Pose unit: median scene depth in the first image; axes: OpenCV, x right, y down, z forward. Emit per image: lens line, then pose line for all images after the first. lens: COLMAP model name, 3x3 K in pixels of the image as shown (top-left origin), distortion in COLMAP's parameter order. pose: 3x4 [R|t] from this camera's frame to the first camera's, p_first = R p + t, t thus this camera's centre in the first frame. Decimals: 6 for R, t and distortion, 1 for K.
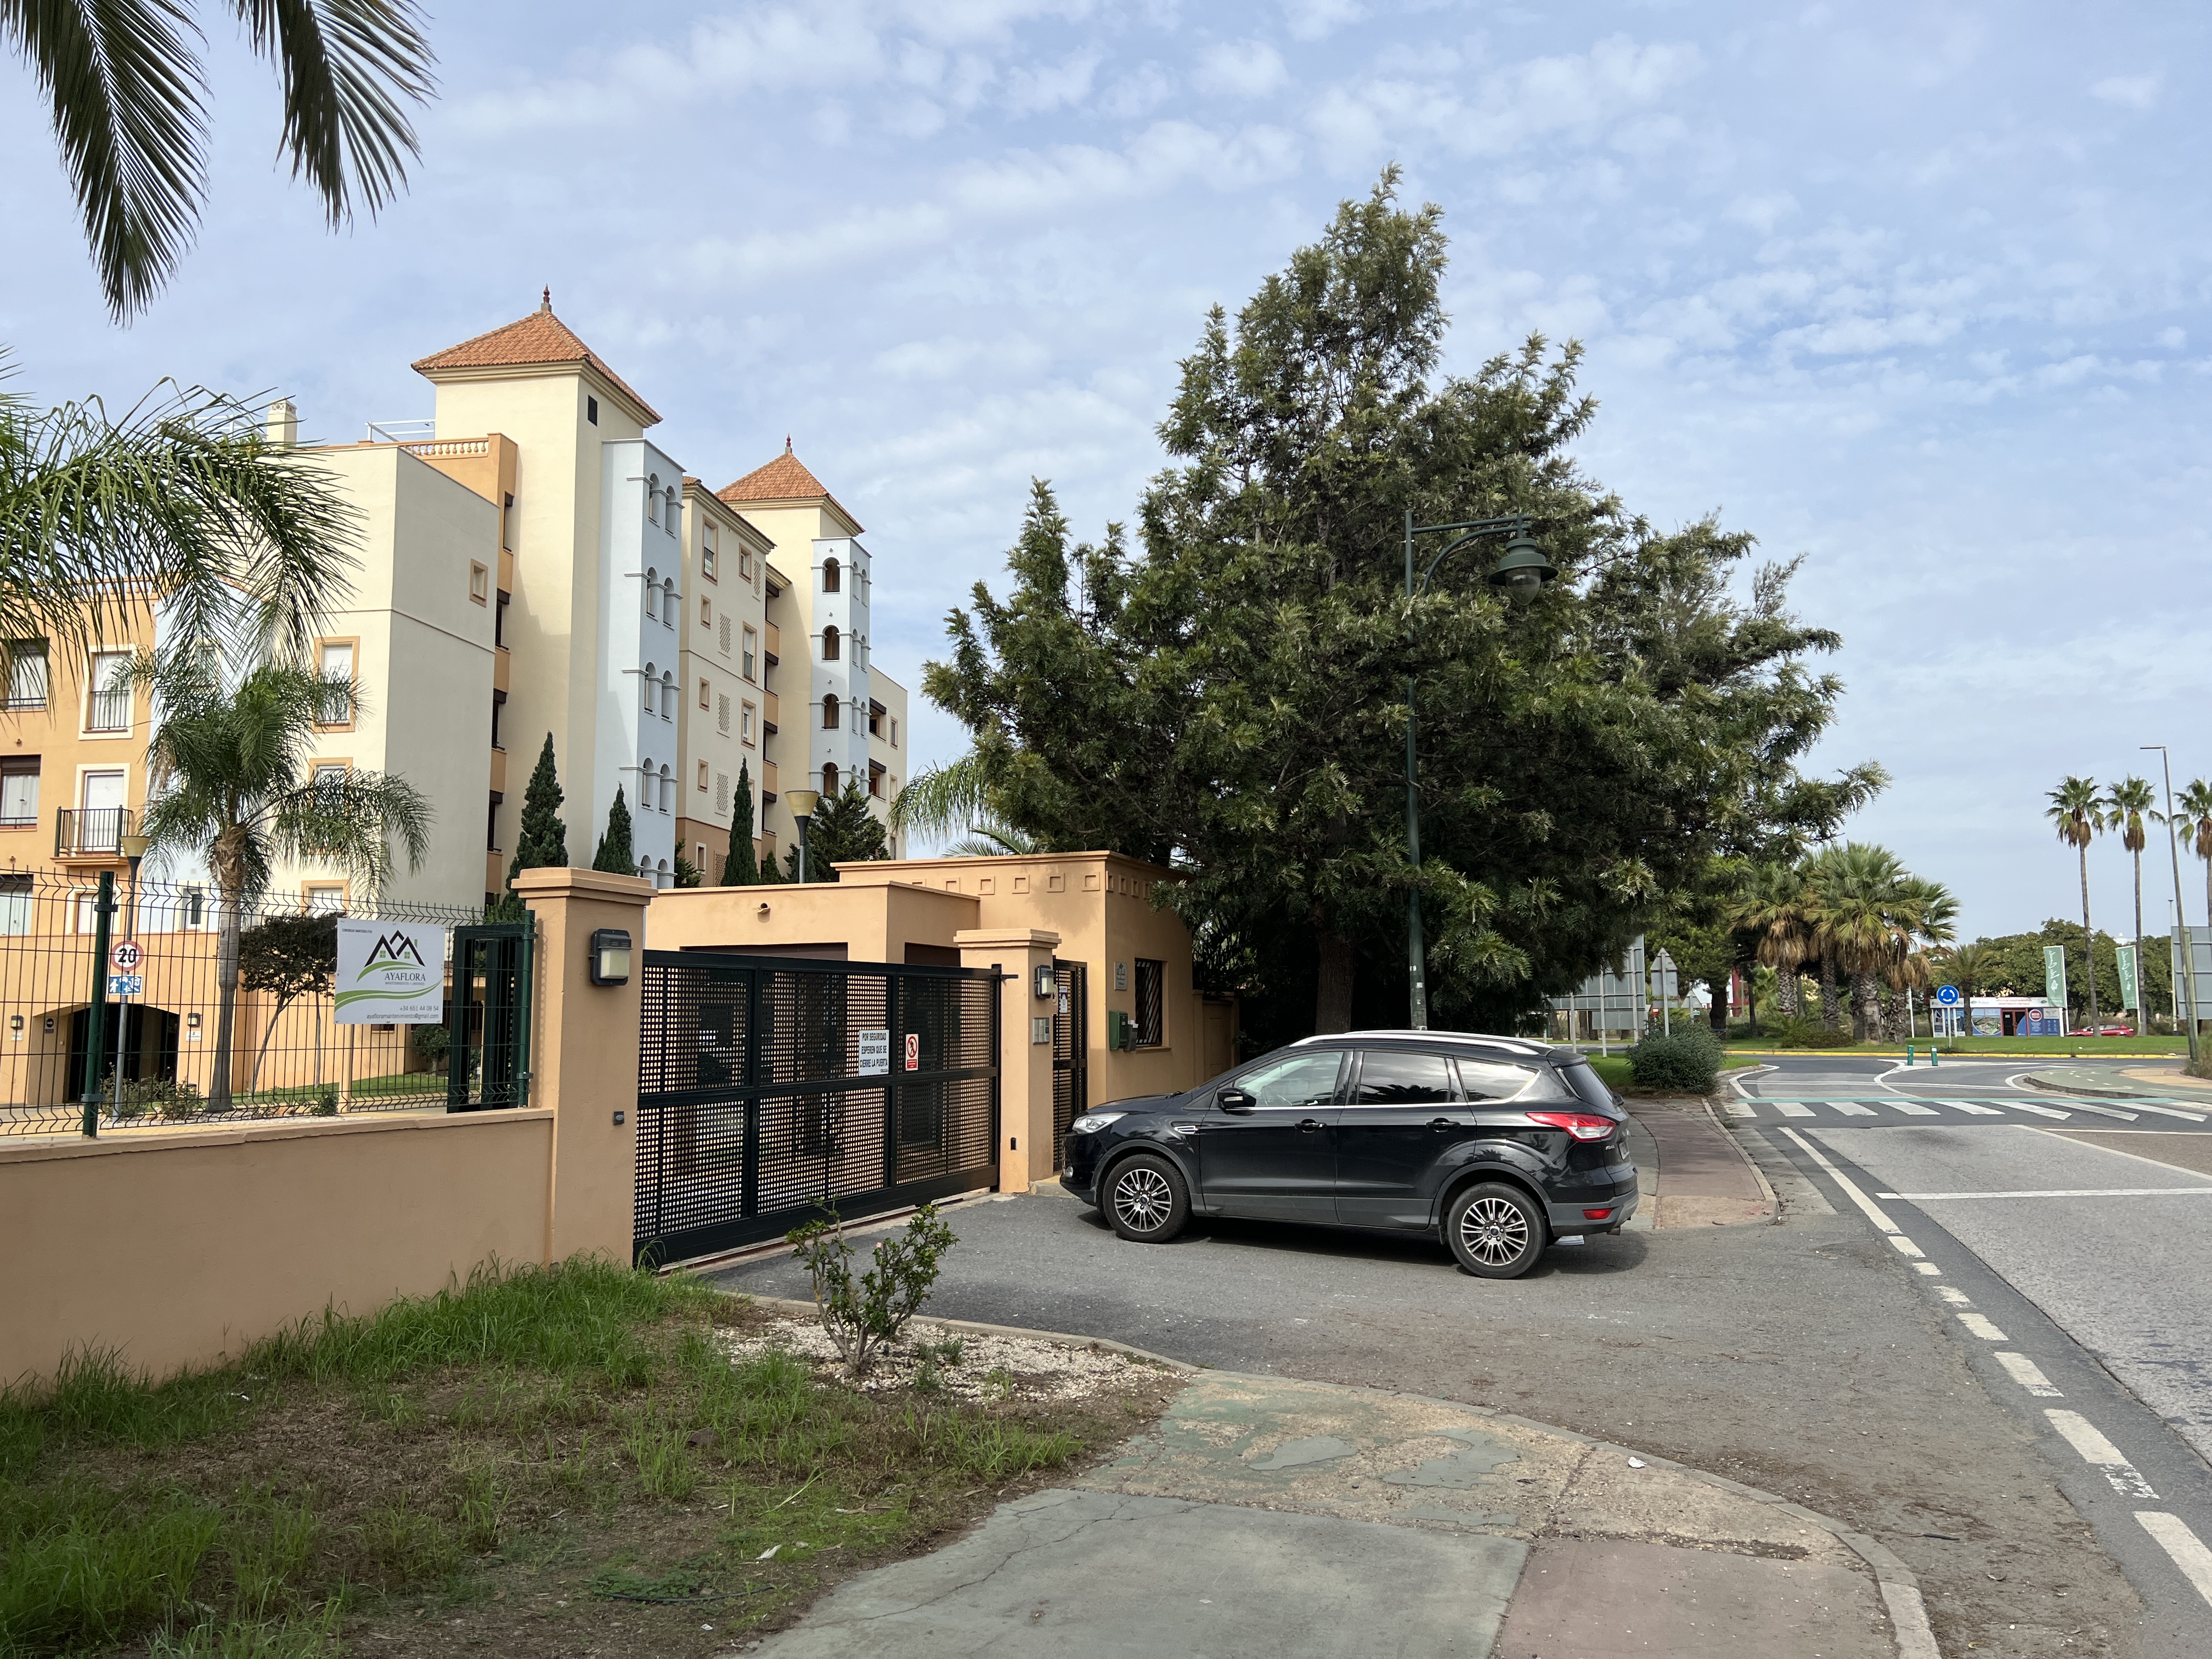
lens RADIAL K [[1657.8, 0, 1106.0], [0, 1657.8, 829.5], [0, 0, 1]] dist [0.004064, -0.000062]
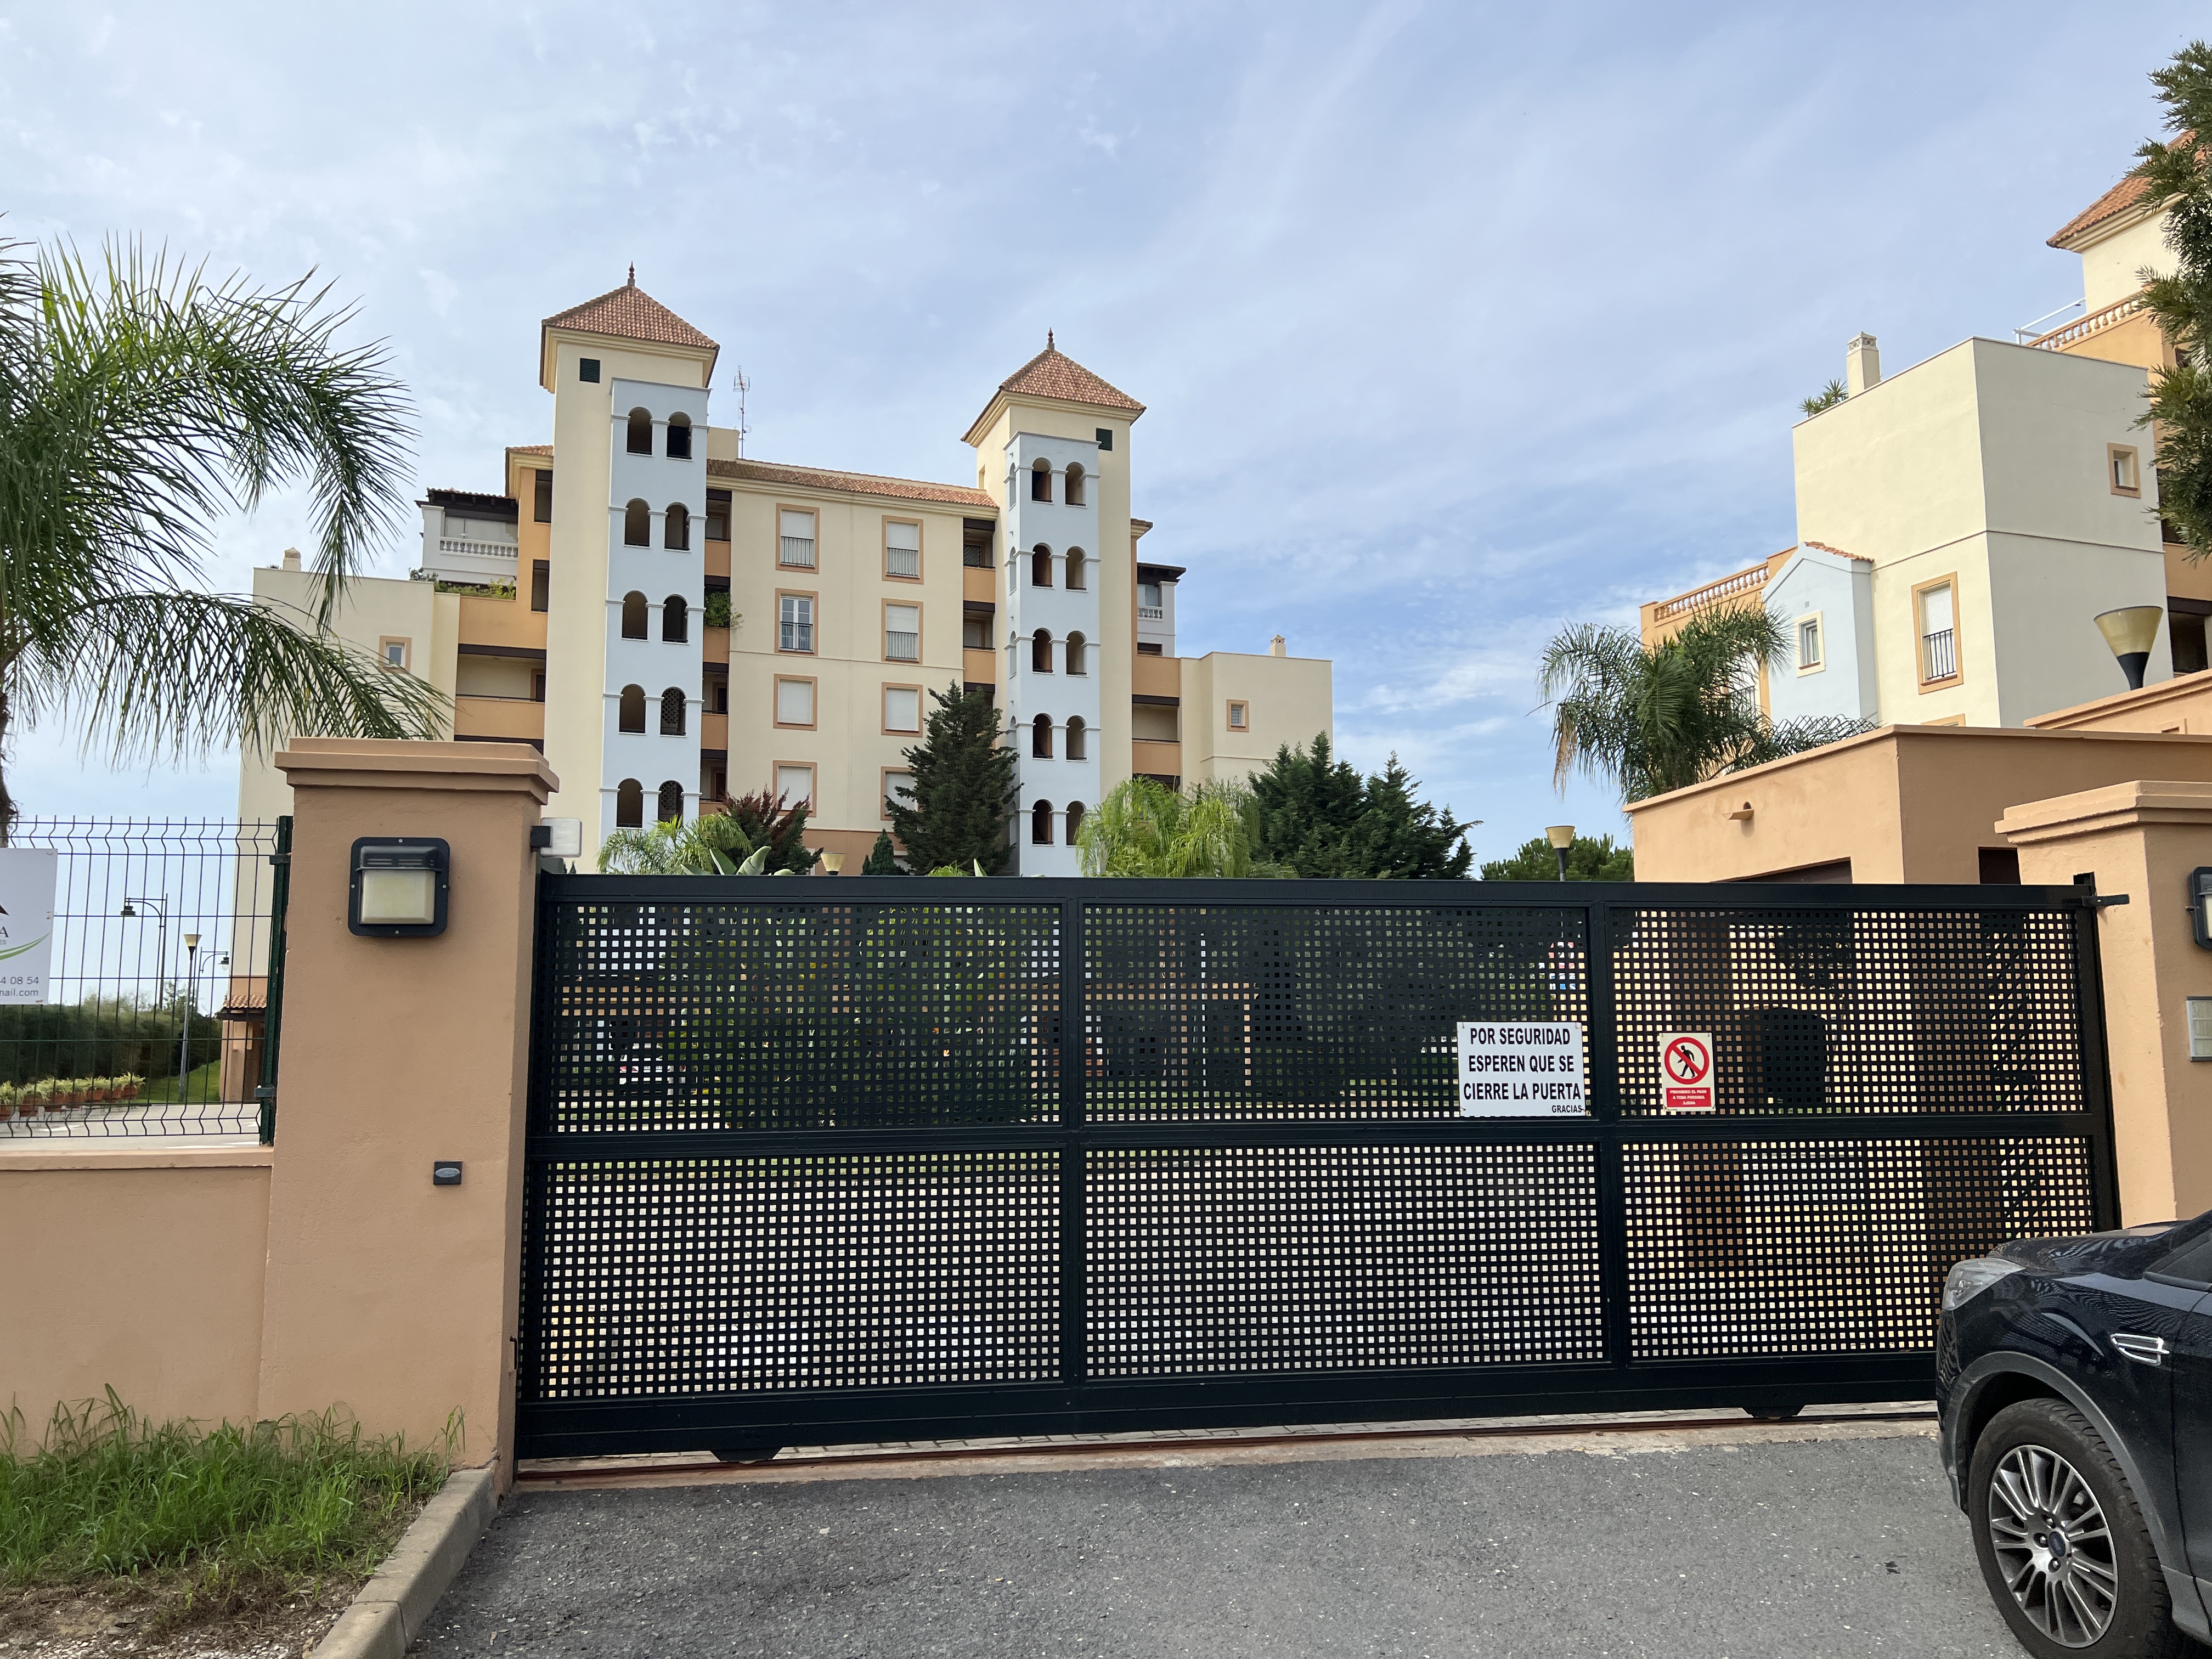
lens RADIAL K [[1657.8, 0, 1106.0], [0, 1657.8, 829.5], [0, 0, 1]] dist [0.004064, -0.000062]
pose [[0.481238, -0.106172, -0.870136, 0.190186], [0.101803, 0.992690, -0.064823, 0.072290], [0.870658, -0.057387, 0.488529, 0.568700]]
